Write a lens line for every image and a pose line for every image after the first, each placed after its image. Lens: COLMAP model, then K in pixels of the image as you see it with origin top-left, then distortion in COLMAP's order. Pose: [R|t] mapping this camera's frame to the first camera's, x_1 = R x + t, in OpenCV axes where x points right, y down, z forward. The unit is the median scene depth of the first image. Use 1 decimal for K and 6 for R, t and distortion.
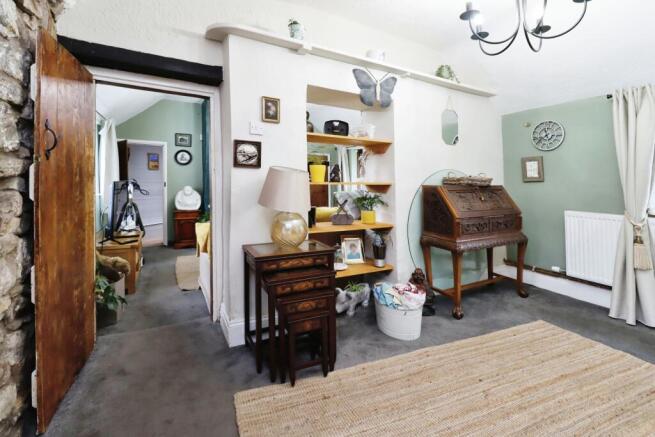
lens RADIAL K [[317.3, 0, 325.8], [0, 317.3, 203.0], [0, 0, 1]] dist [-0.000715, 0.000110]
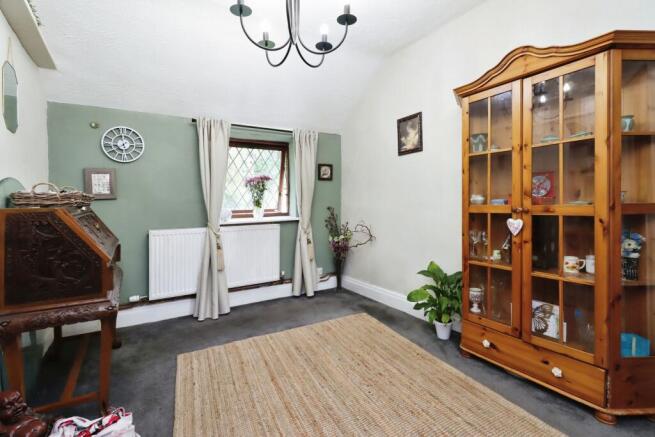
lens RADIAL K [[317.3, 0, 325.8], [0, 317.3, 203.0], [0, 0, 1]] dist [-0.000715, 0.000110]
pose [[-0.107339, -0.021039, 0.994000, -0.227463], [0.079522, 0.996391, 0.029677, -0.044835], [-0.991037, 0.082230, -0.105279, 0.633039]]
